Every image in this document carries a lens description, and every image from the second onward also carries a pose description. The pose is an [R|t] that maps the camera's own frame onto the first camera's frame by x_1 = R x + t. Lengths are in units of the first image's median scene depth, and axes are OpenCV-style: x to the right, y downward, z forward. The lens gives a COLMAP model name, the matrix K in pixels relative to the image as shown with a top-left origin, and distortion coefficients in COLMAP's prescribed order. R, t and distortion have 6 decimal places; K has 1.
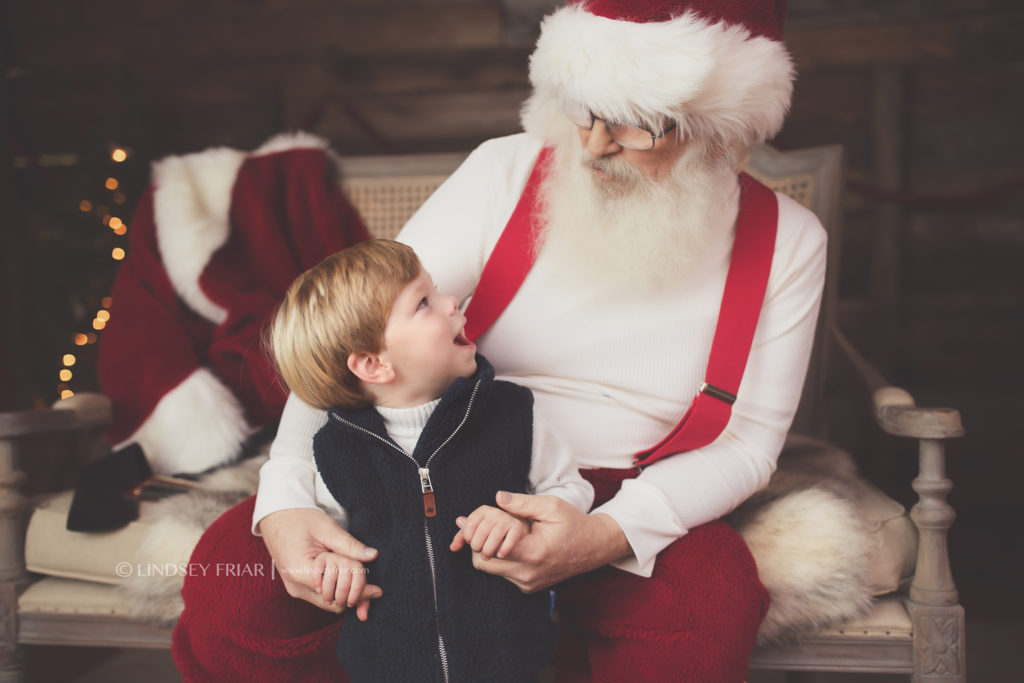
lens RADIAL K [[980.0, 0, 533.0], [0, 980.0, 363.0], [0, 0, 1]] dist [-0.017312, 0.000000]
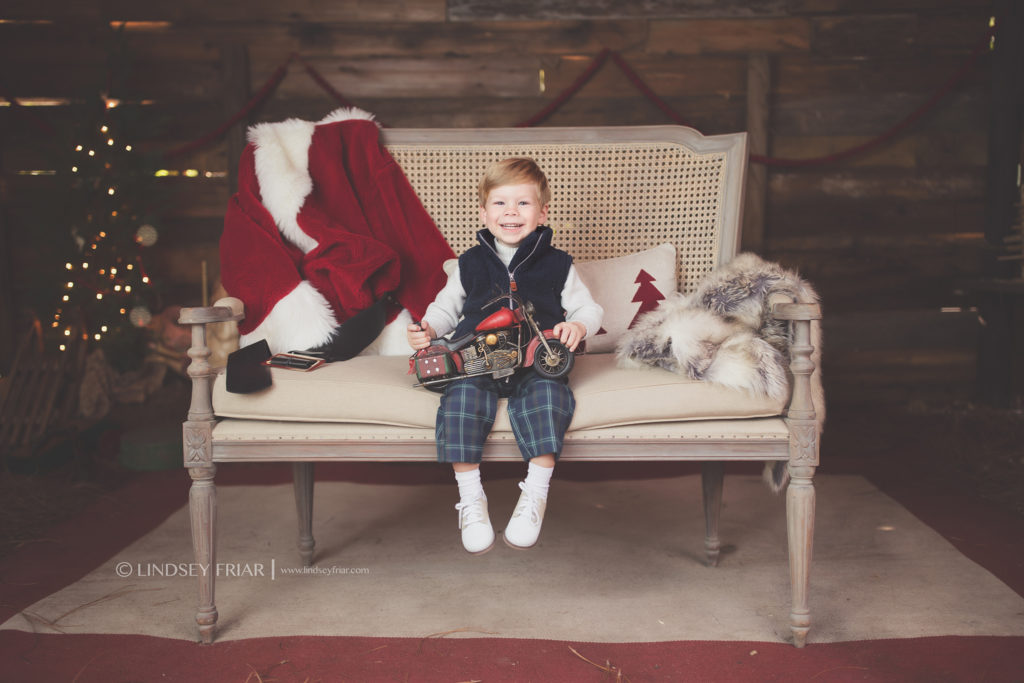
lens RADIAL K [[980.0, 0, 517.6], [0, 980.0, 343.7], [0, 0, 1]] dist [-0.017312, 0.000000]
pose [[0.991359, 0.002520, 0.131155, -0.260868], [-0.008113, 0.999079, 0.042132, 0.041062], [-0.130928, -0.042832, 0.990466, -0.530720]]
